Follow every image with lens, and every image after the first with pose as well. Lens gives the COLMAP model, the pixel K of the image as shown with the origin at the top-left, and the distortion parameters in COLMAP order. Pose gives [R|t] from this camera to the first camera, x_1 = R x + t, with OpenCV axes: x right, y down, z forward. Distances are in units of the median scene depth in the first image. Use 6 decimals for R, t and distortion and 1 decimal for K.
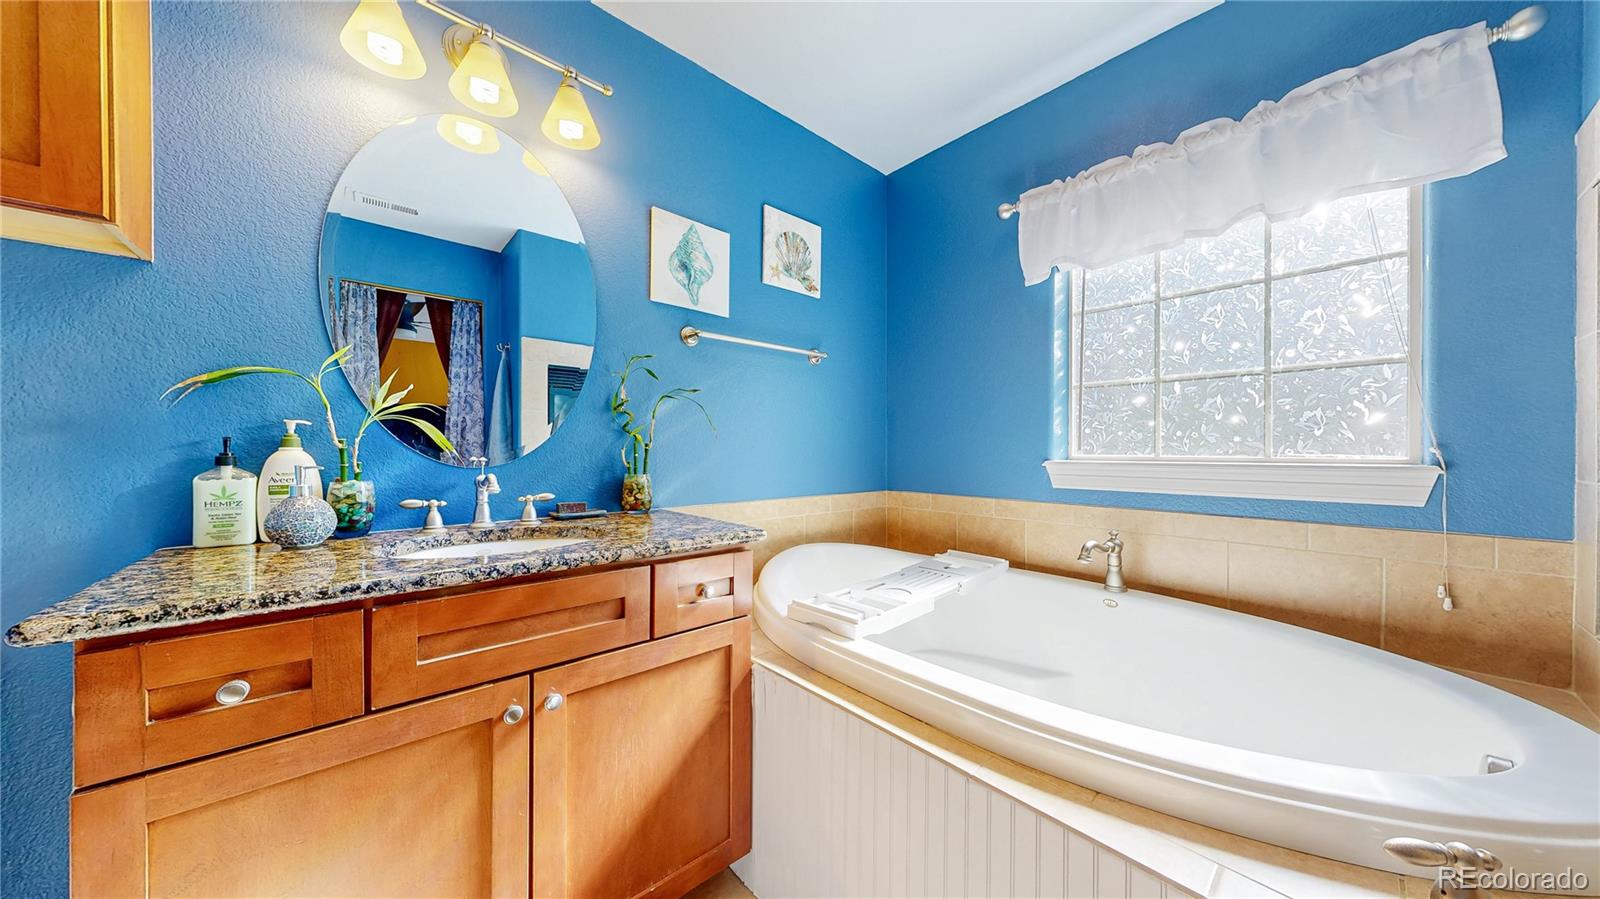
lens RADIAL K [[506.1, 0, 800.0], [0, 506.1, 449.5], [0, 0, 1]] dist [0.000911, -0.000039]
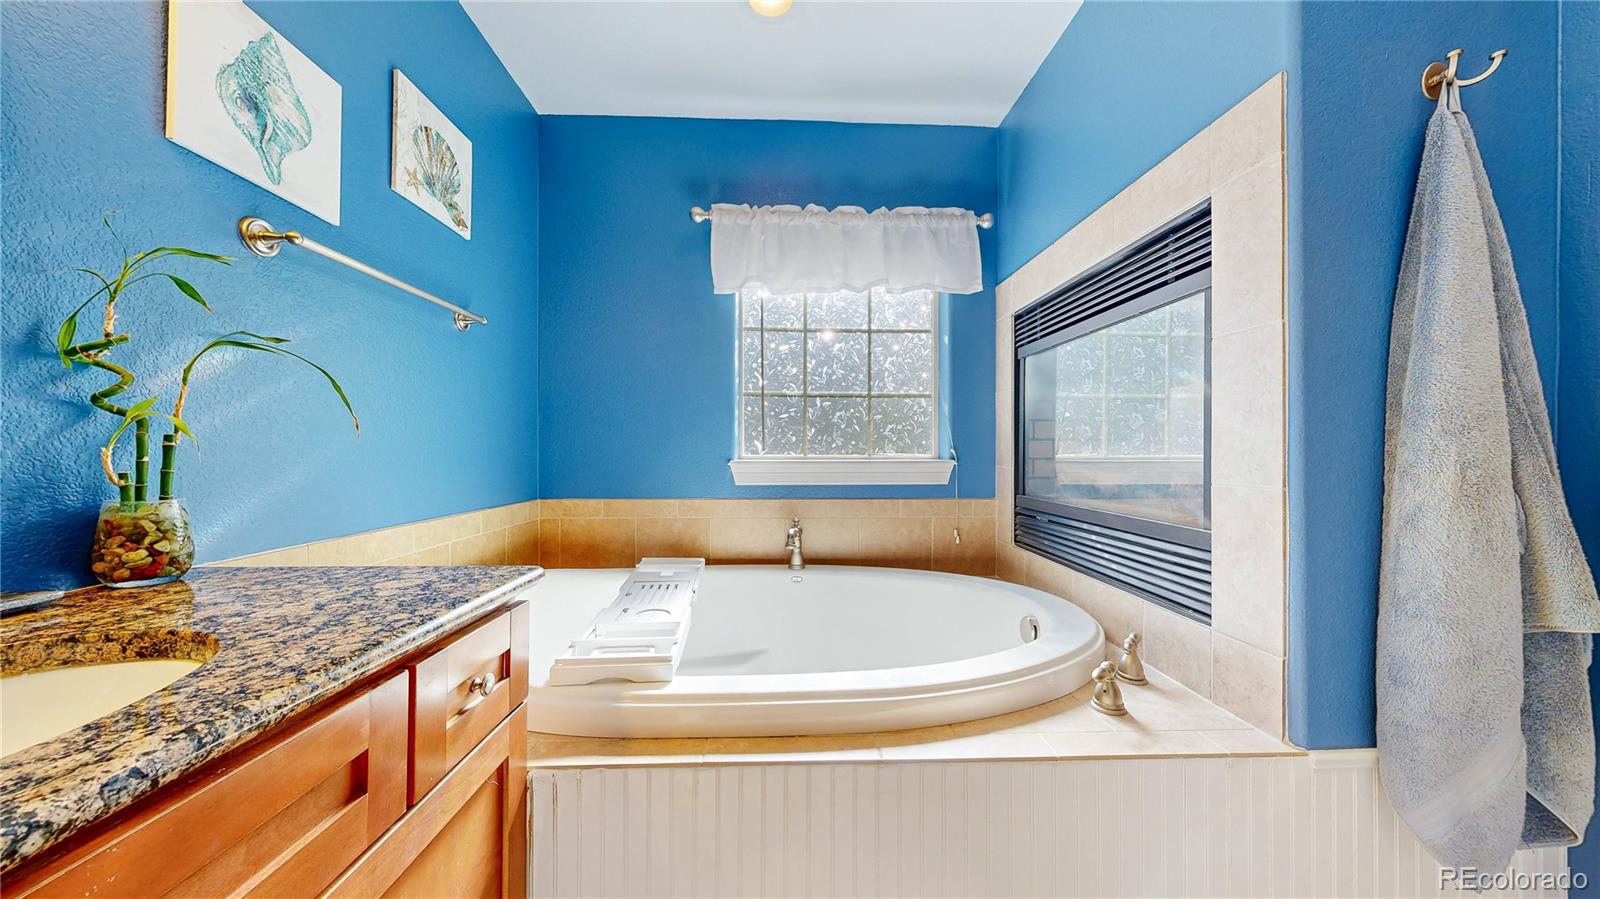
lens RADIAL K [[506.1, 0, 800.0], [0, 506.1, 449.5], [0, 0, 1]] dist [0.000911, -0.000039]
pose [[0.636530, 0.003517, 0.771244, -0.279692], [-0.002149, 0.999994, -0.002786, 0.002211], [-0.771249, 0.000116, 0.636534, 0.225410]]
